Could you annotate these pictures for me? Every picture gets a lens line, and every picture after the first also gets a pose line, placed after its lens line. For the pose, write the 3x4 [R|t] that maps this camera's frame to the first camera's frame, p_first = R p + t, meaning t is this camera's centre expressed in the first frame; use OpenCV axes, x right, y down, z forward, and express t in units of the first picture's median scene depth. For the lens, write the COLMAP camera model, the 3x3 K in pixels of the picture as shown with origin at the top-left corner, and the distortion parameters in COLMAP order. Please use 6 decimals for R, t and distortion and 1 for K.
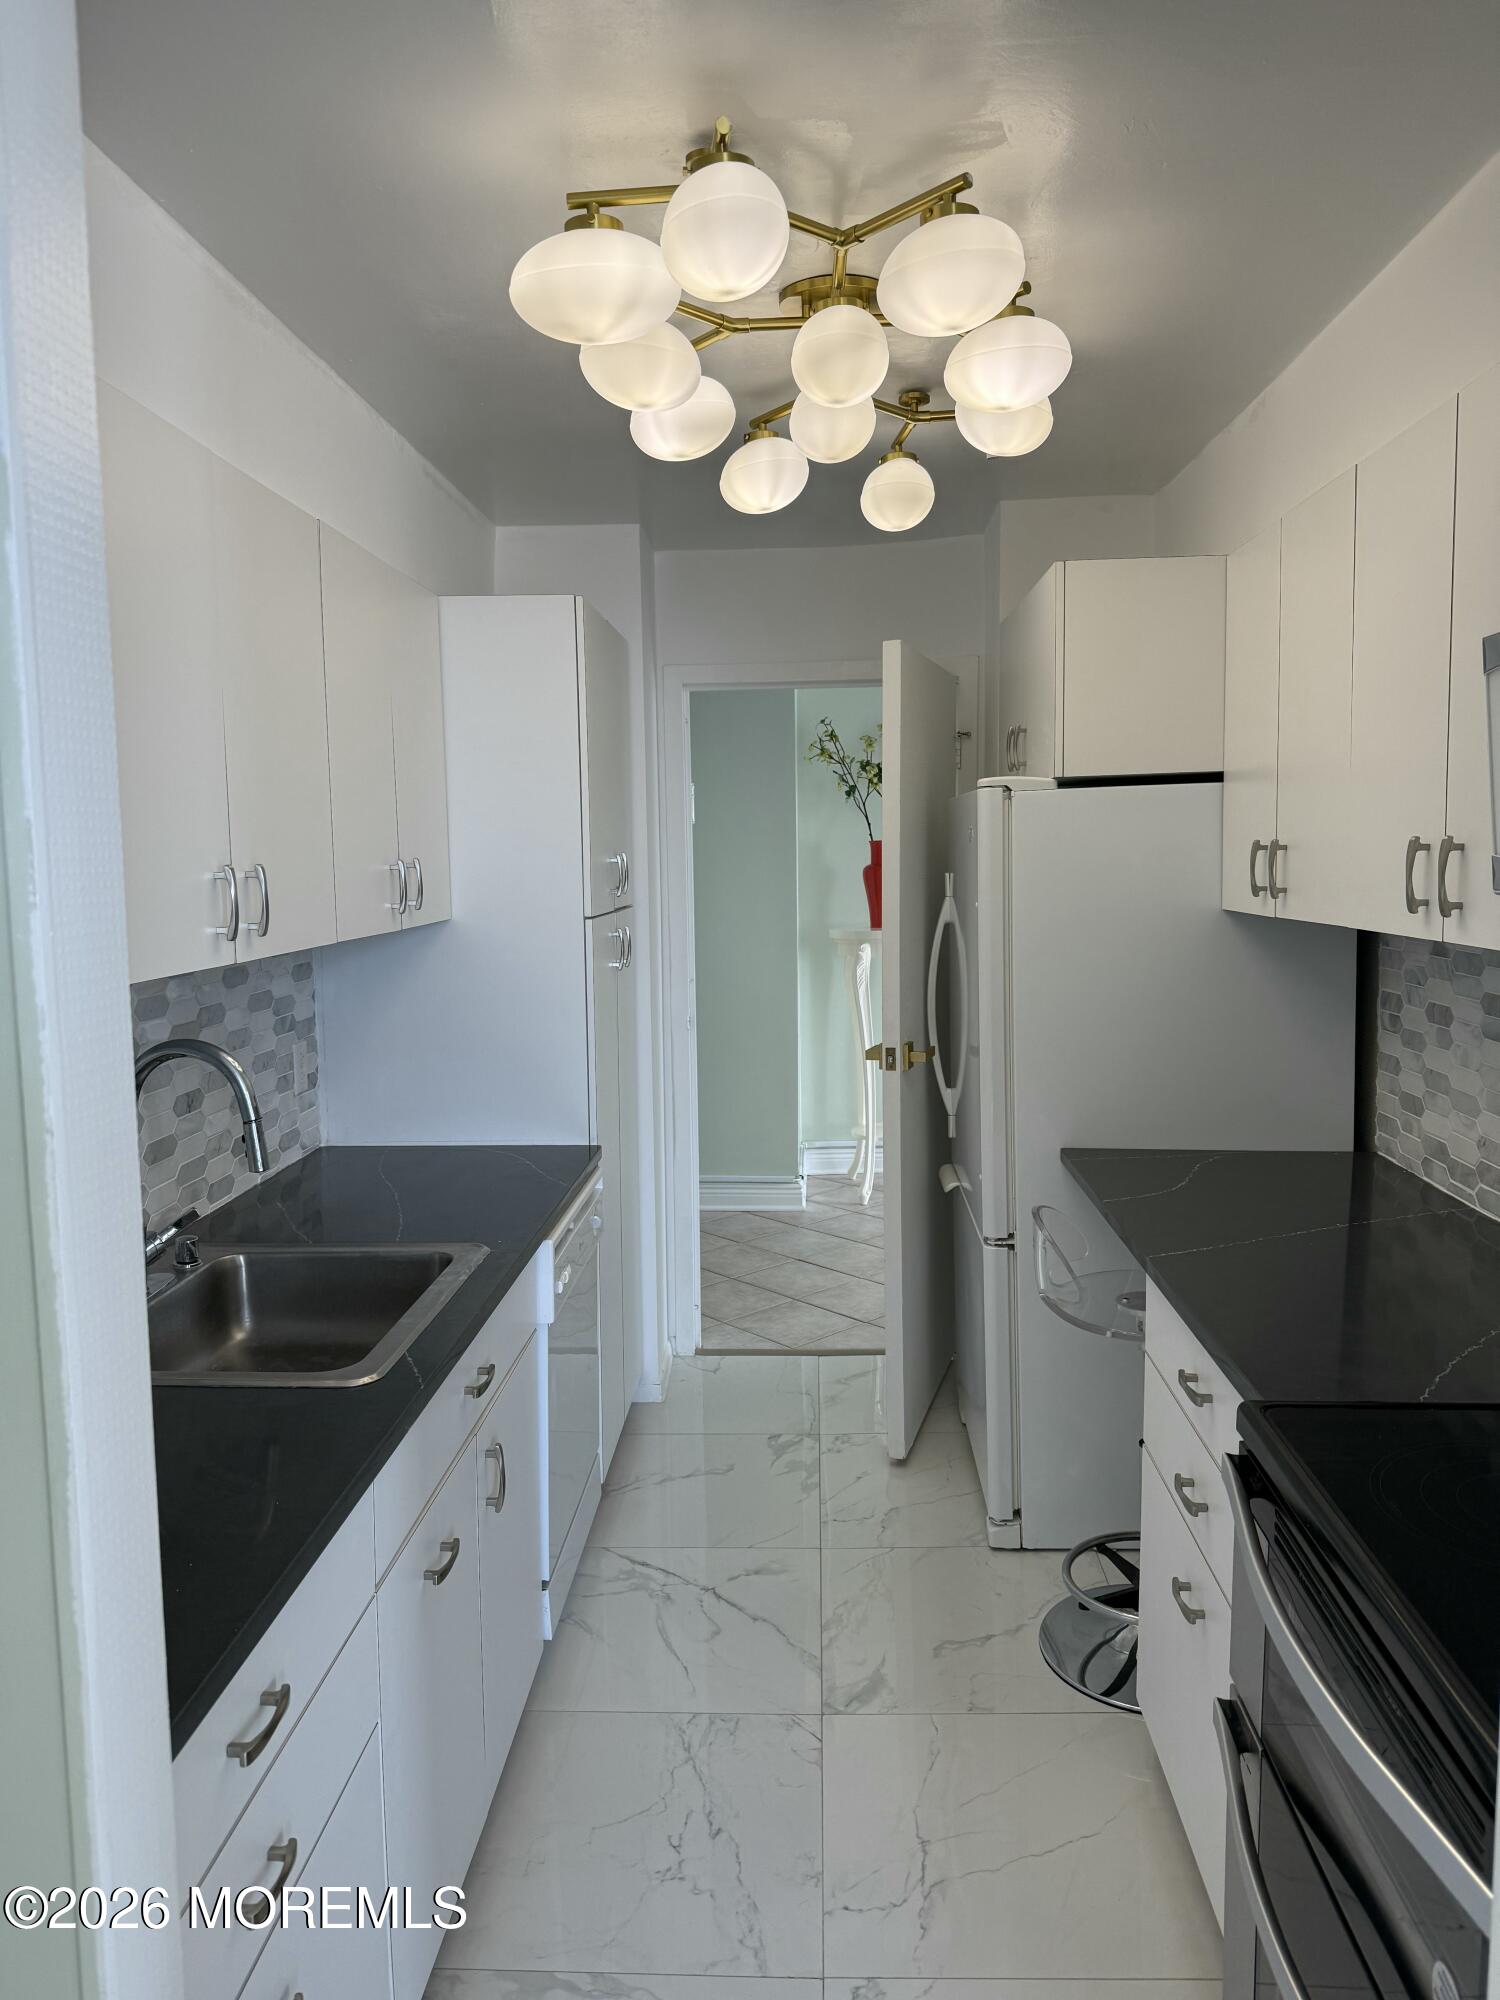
lens RADIAL K [[1392.7, 0, 775.8], [0, 1392.7, 998.7], [0, 0, 1]] dist [0.095410, -0.170154]
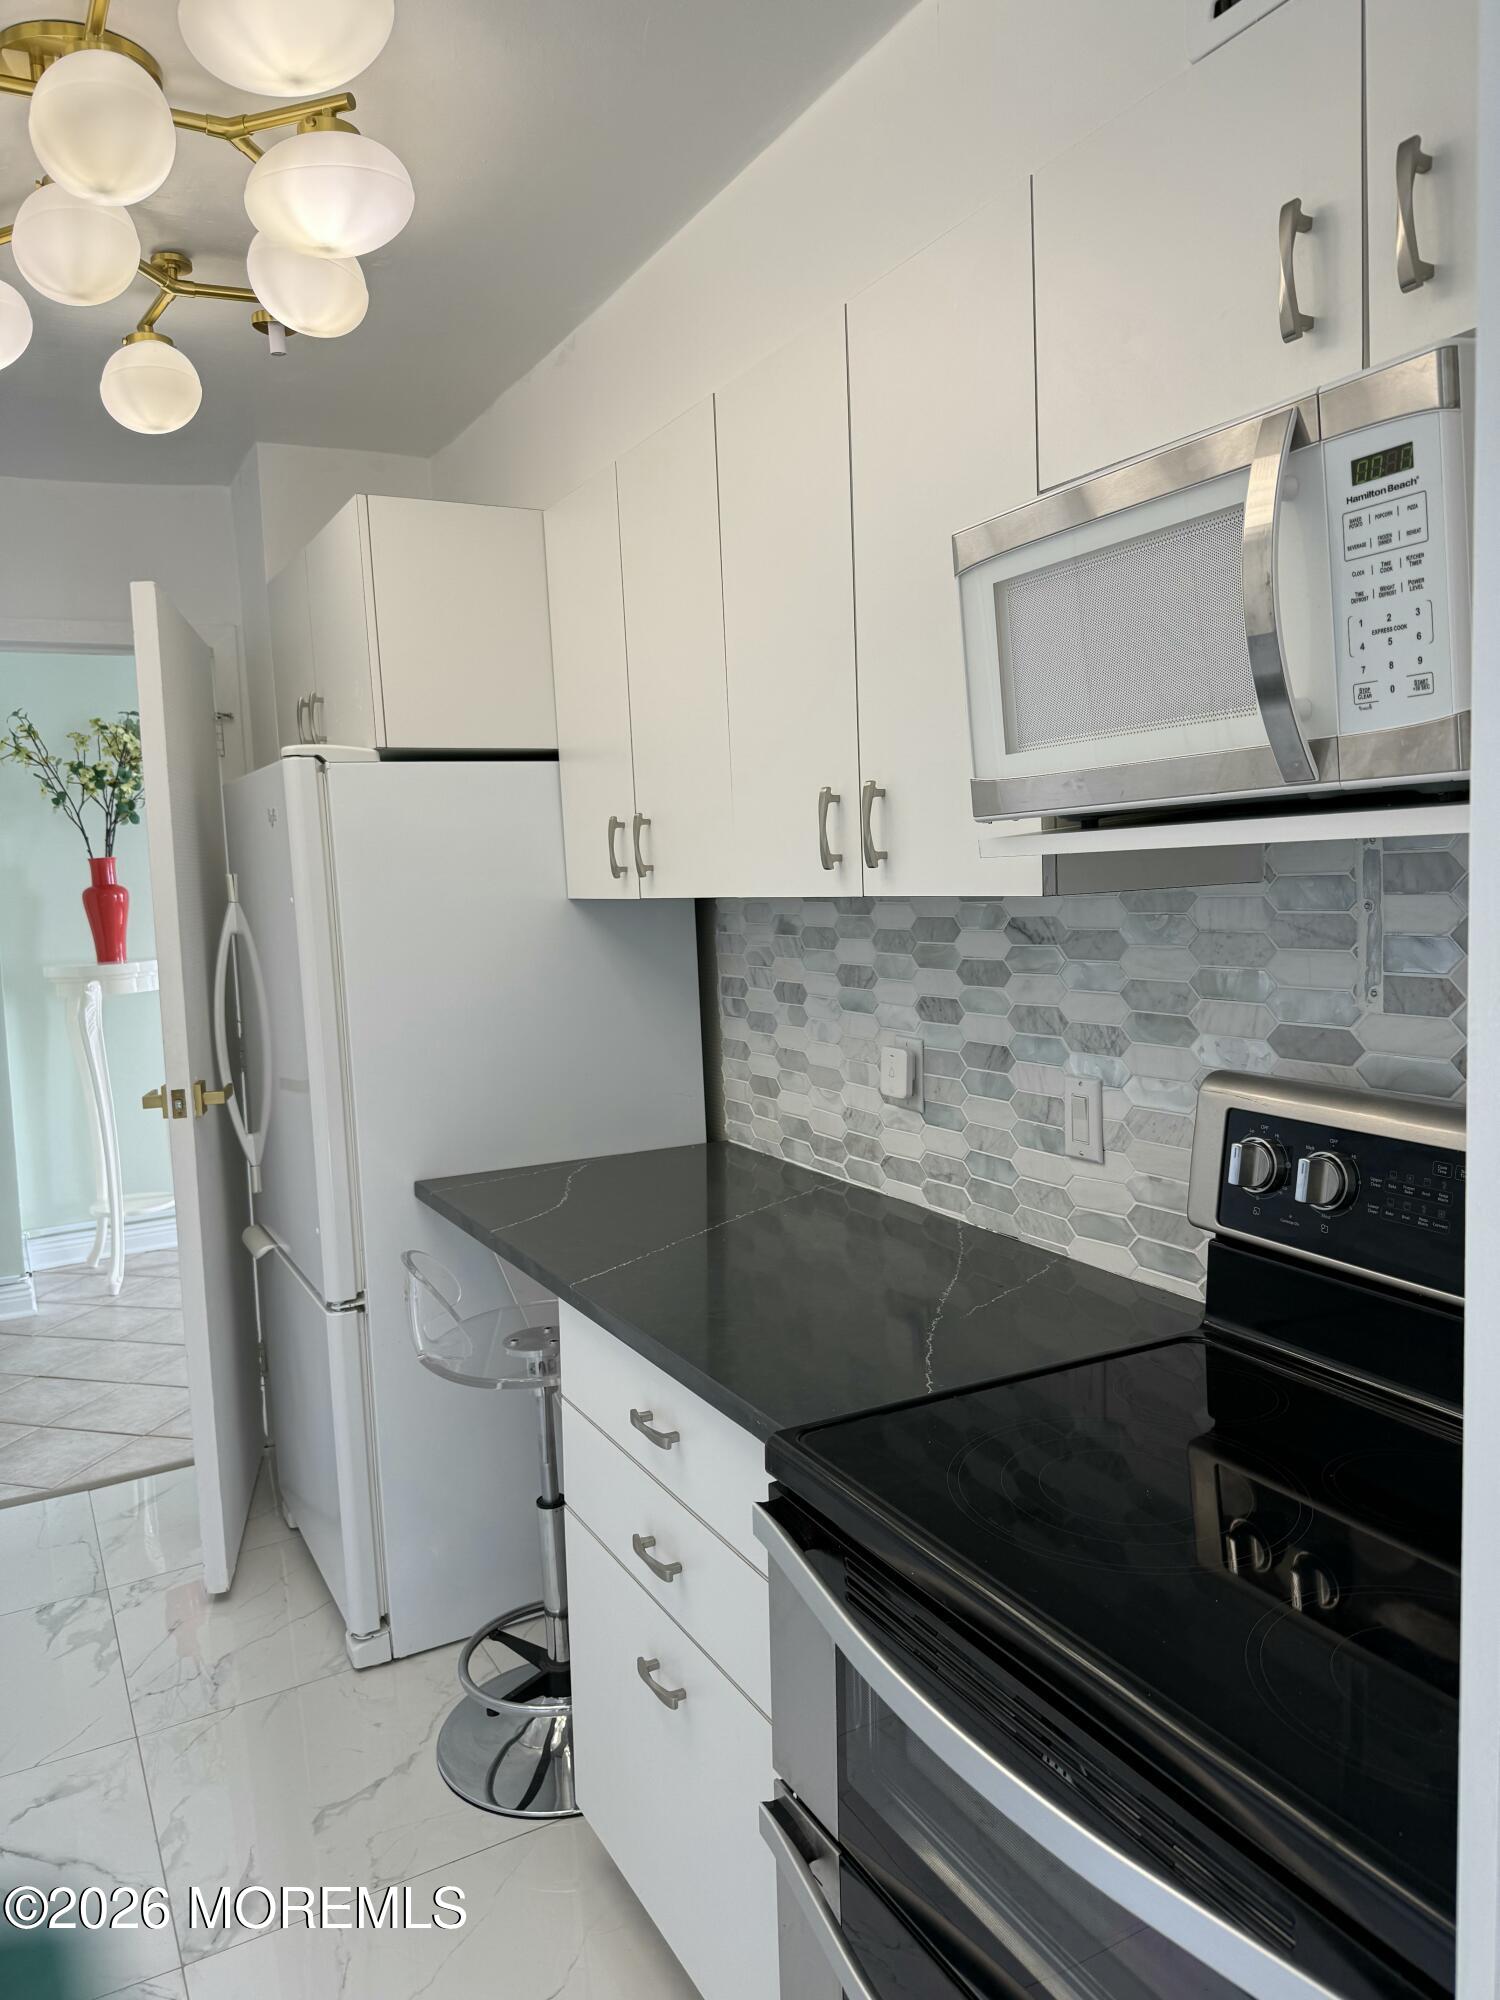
lens RADIAL K [[1392.7, 0, 775.8], [0, 1392.7, 998.7], [0, 0, 1]] dist [0.095410, -0.170154]
pose [[0.856252, -0.069417, 0.511872, -0.040556], [0.083433, 0.996504, -0.004426, 0.018056], [-0.509775, 0.046497, 0.859050, 0.150089]]
